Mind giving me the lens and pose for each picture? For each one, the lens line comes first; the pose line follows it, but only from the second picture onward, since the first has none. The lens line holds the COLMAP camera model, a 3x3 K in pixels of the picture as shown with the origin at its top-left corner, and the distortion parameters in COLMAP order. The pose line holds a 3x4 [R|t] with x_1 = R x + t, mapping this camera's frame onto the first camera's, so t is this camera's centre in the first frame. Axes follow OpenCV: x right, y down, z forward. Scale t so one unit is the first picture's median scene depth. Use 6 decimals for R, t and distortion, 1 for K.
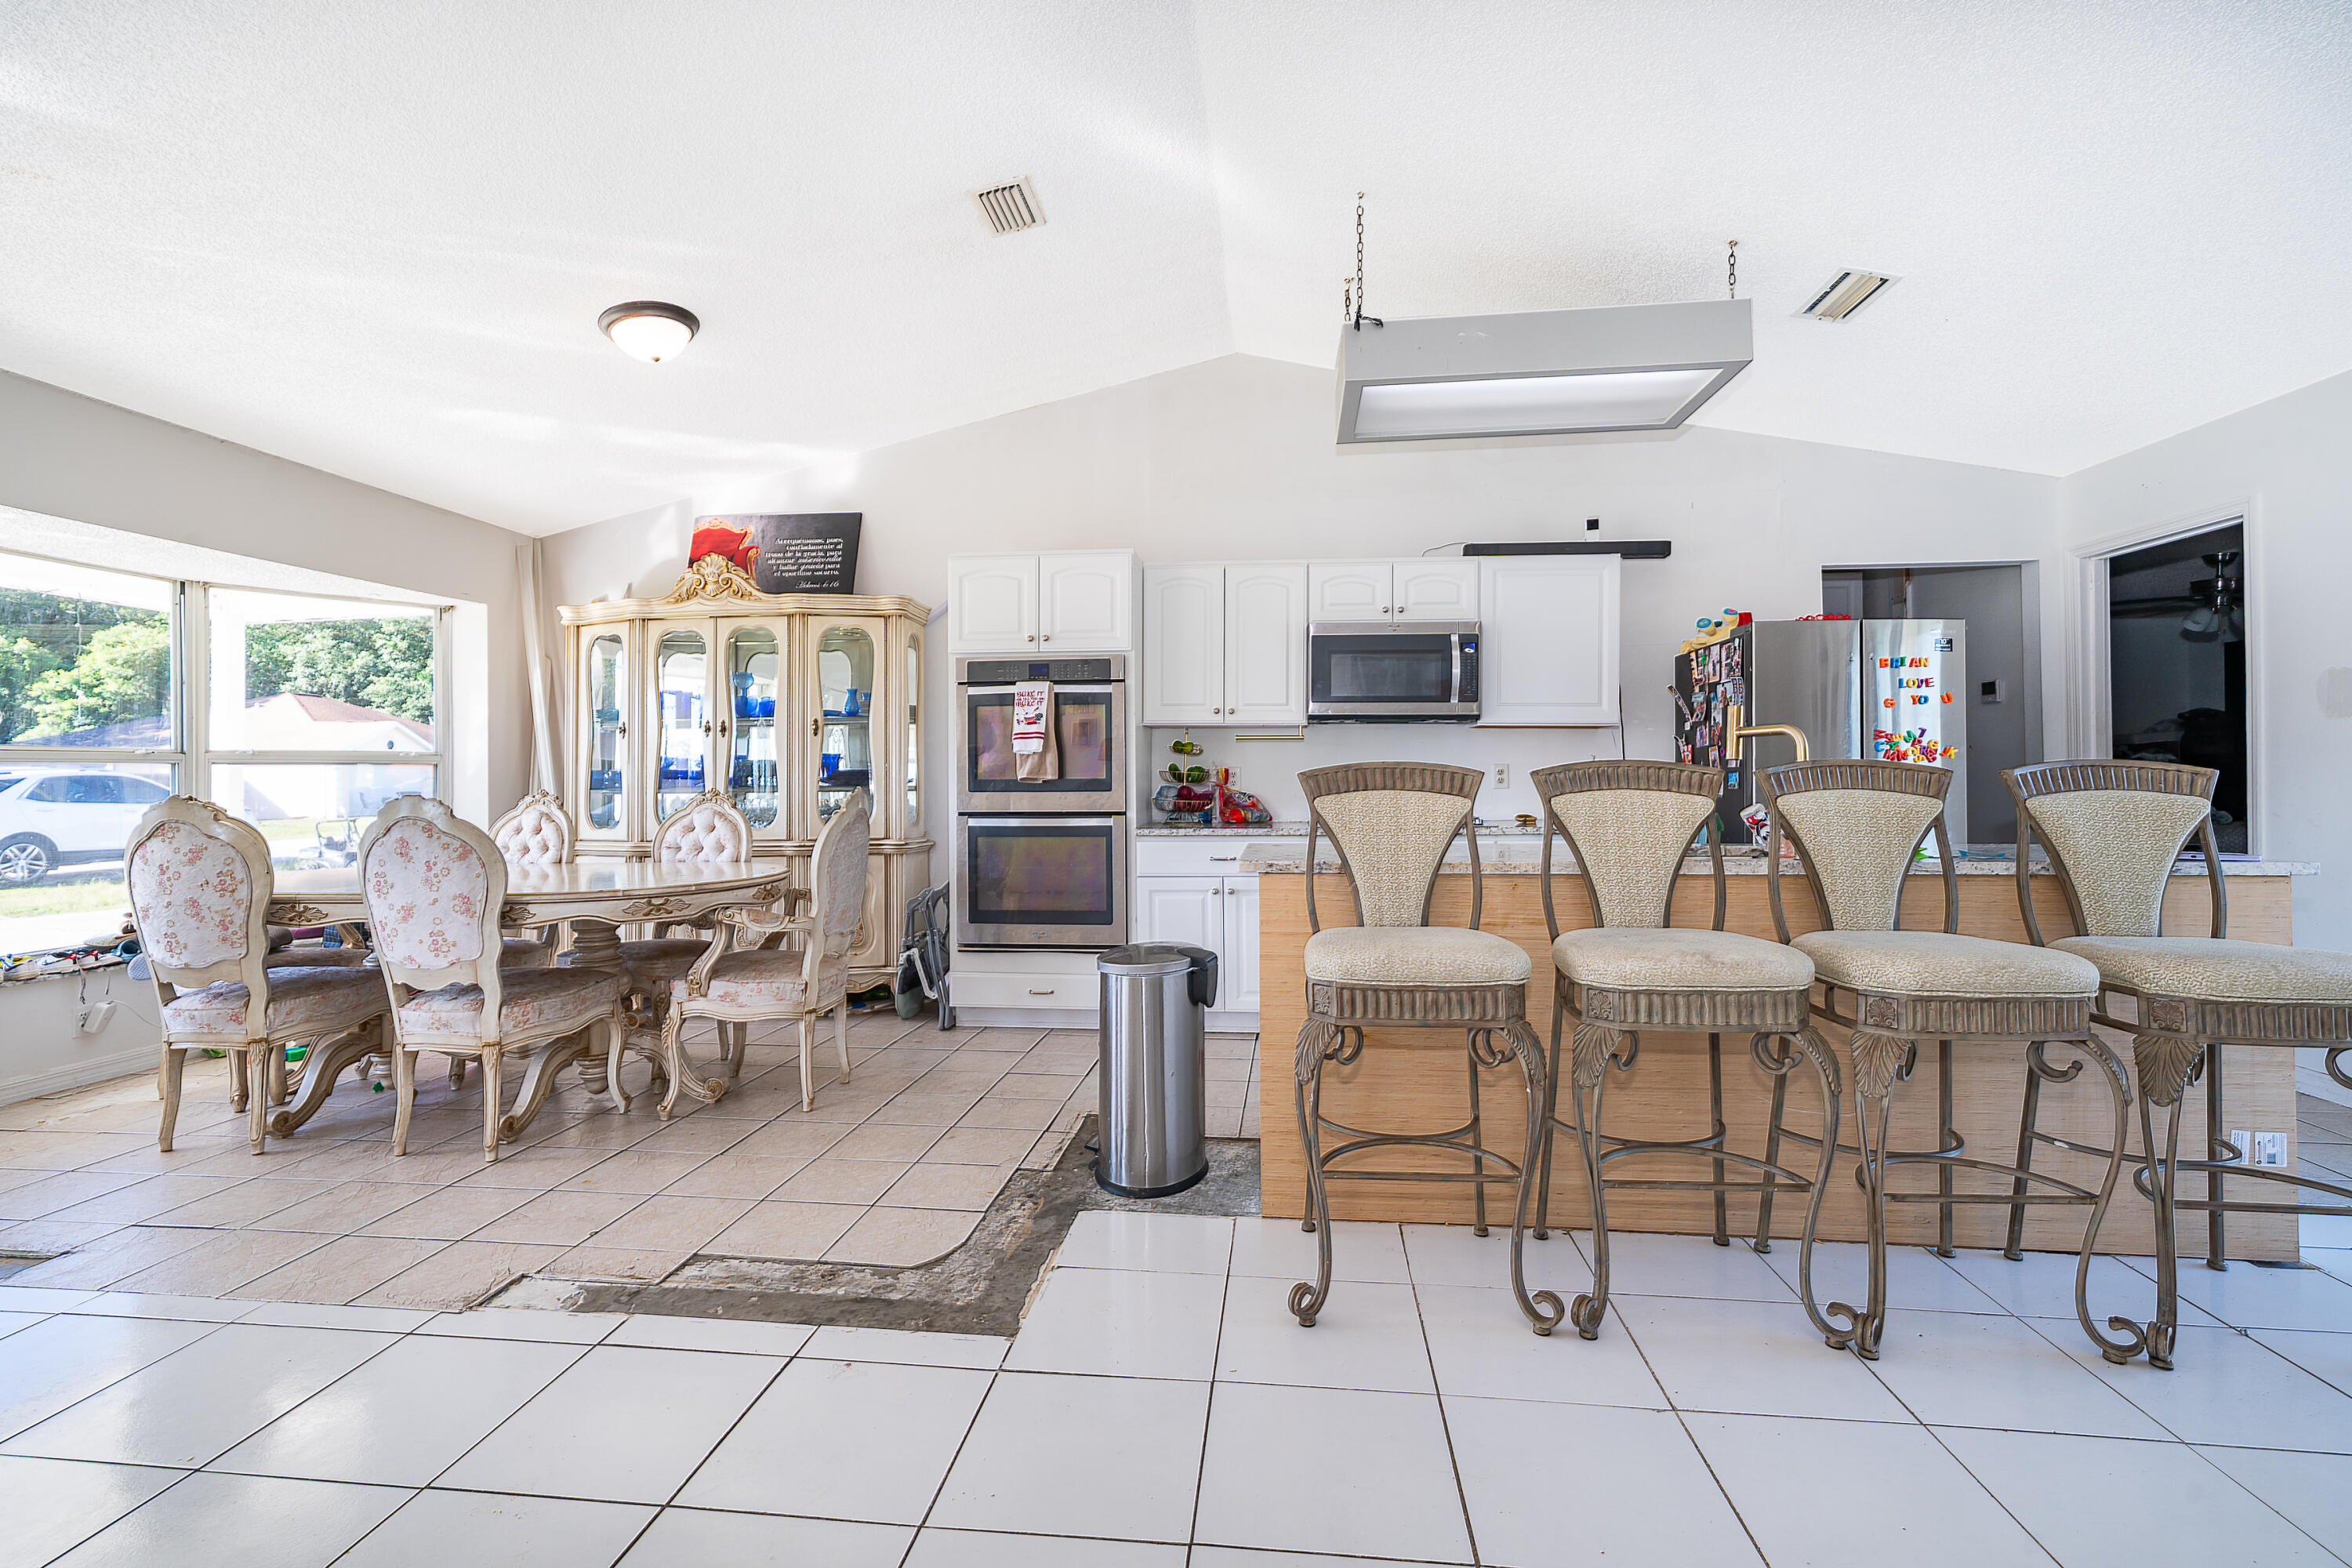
lens RADIAL K [[1024.7, 0, 1175.1], [0, 1024.7, 762.9], [0, 0, 1]] dist [-0.001448, 0.000581]
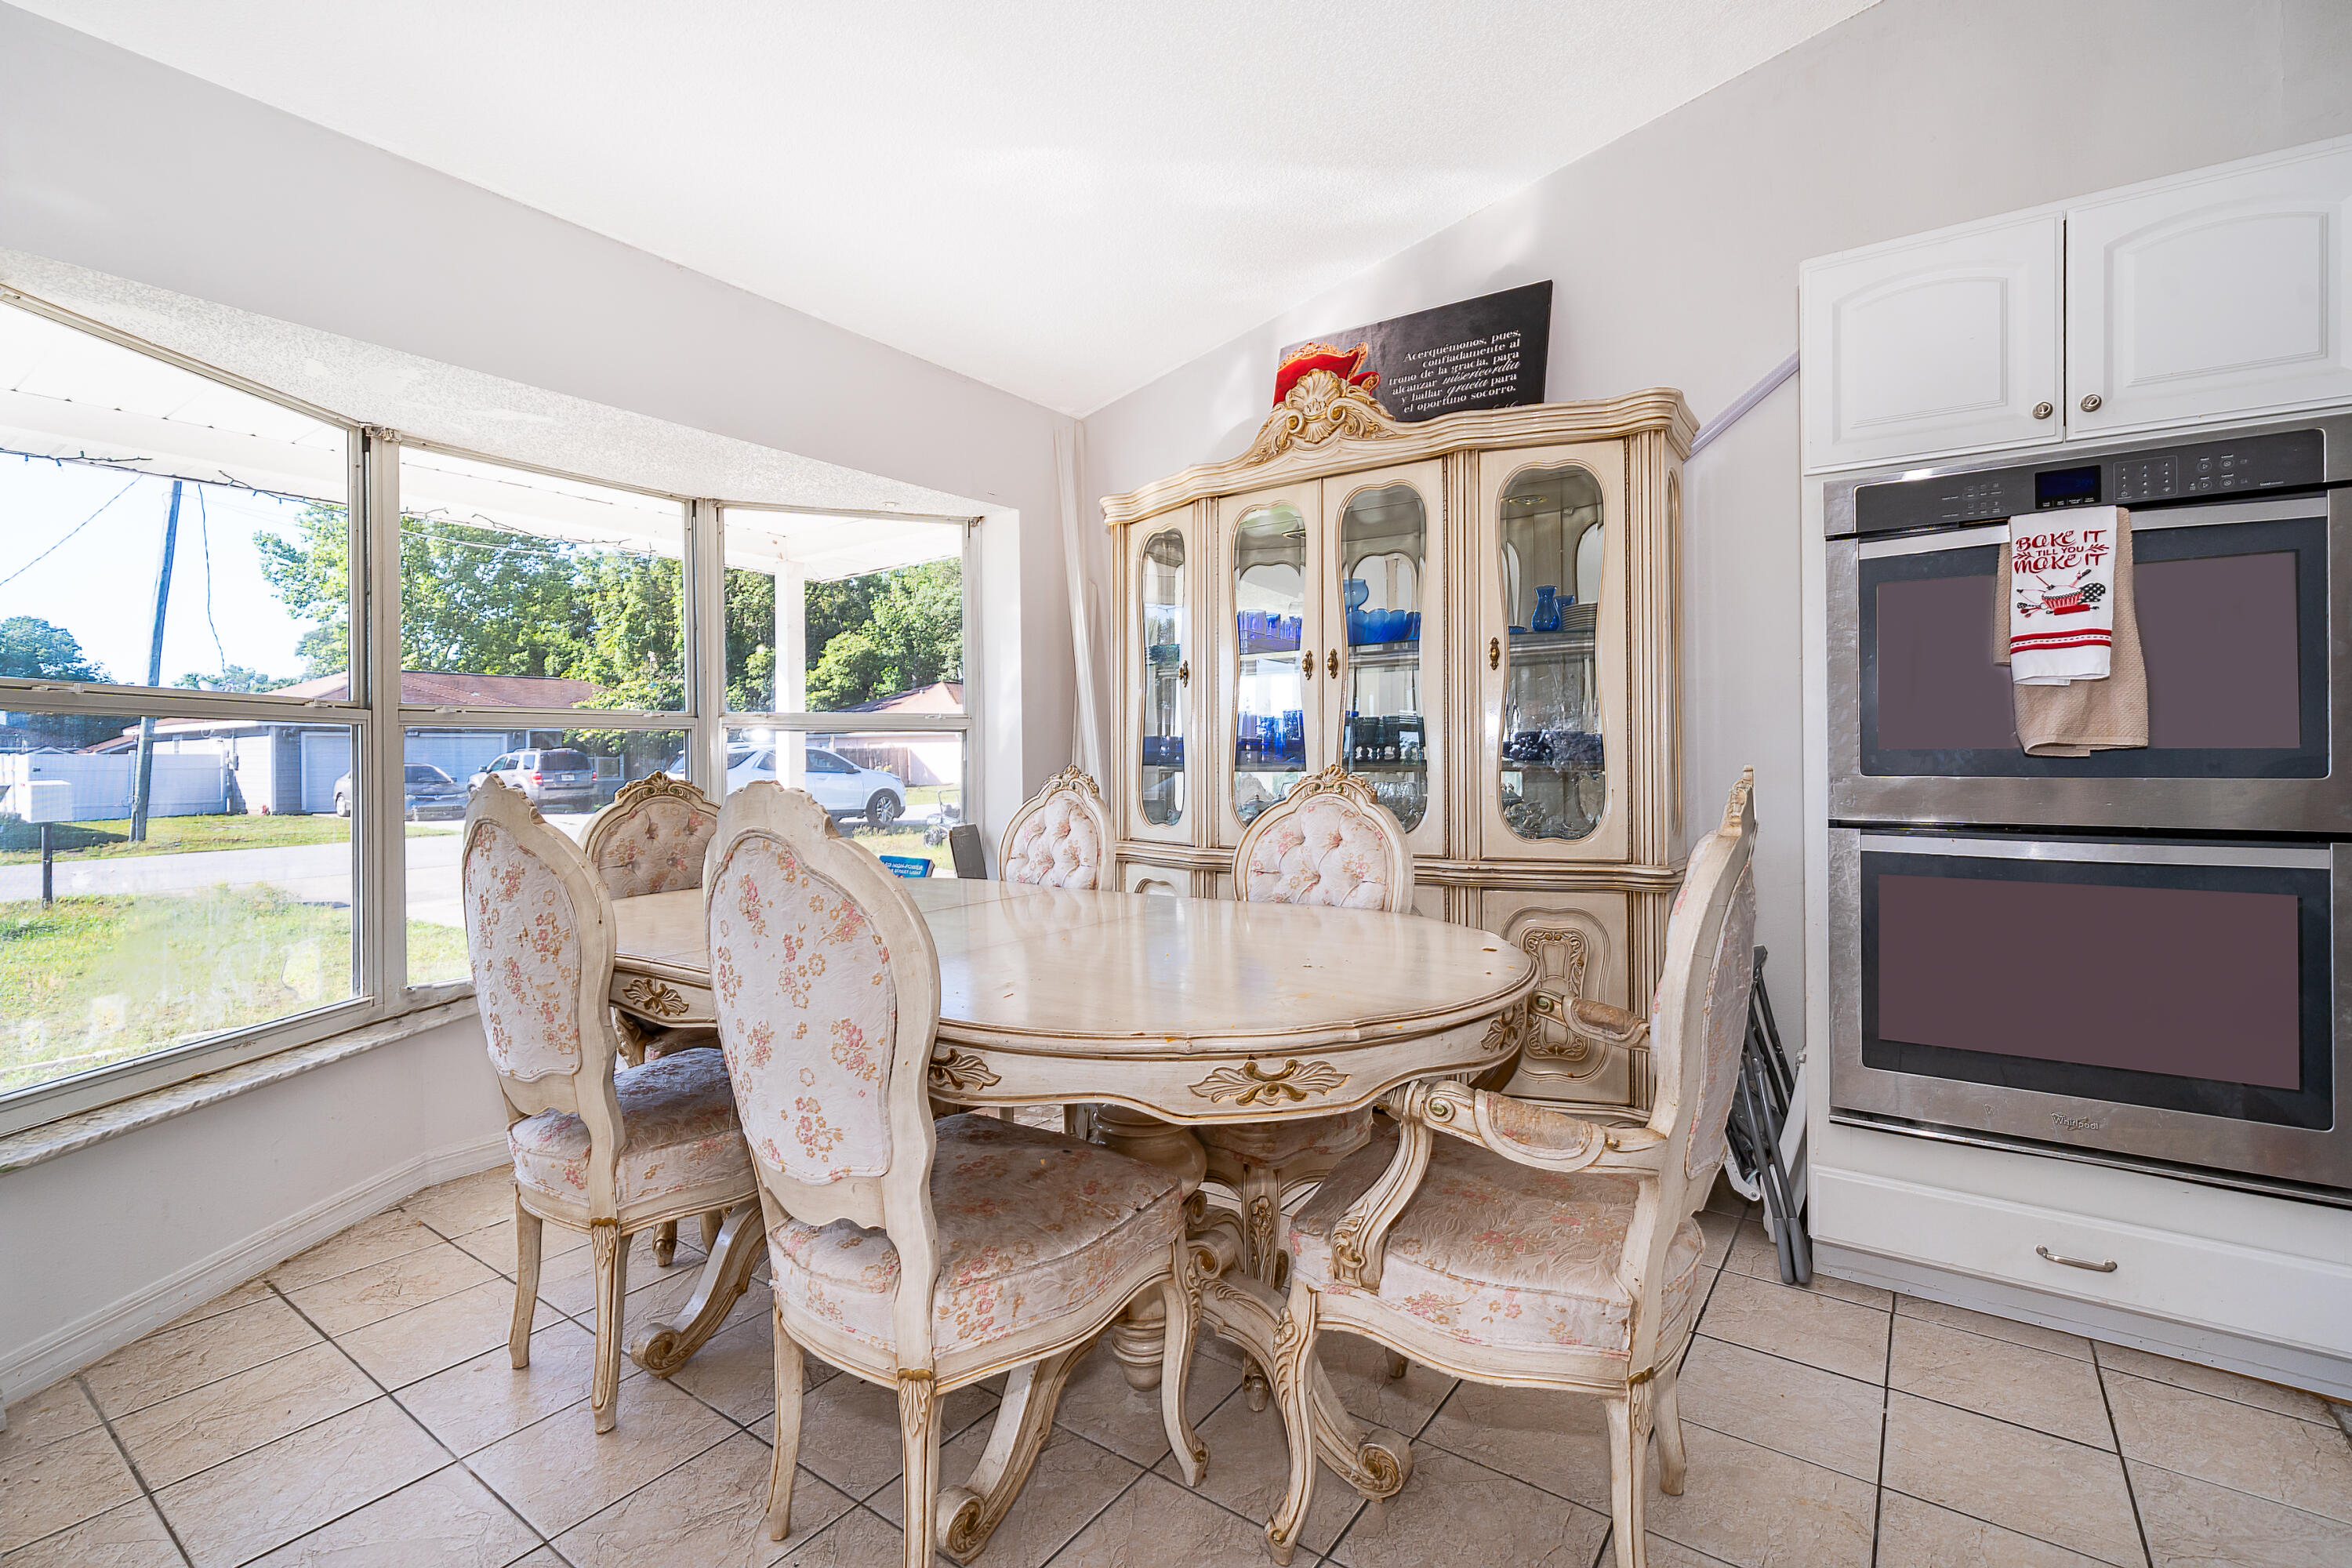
lens RADIAL K [[1063.2, 0, 1175.7], [0, 1063.2, 744.4], [0, 0, 1]] dist [0.001642, 0.000177]
pose [[0.876401, -0.003767, -0.481567, -0.233665], [0.007702, 0.999951, 0.006196, 0.009083], [0.481520, -0.009139, 0.876387, 0.431910]]
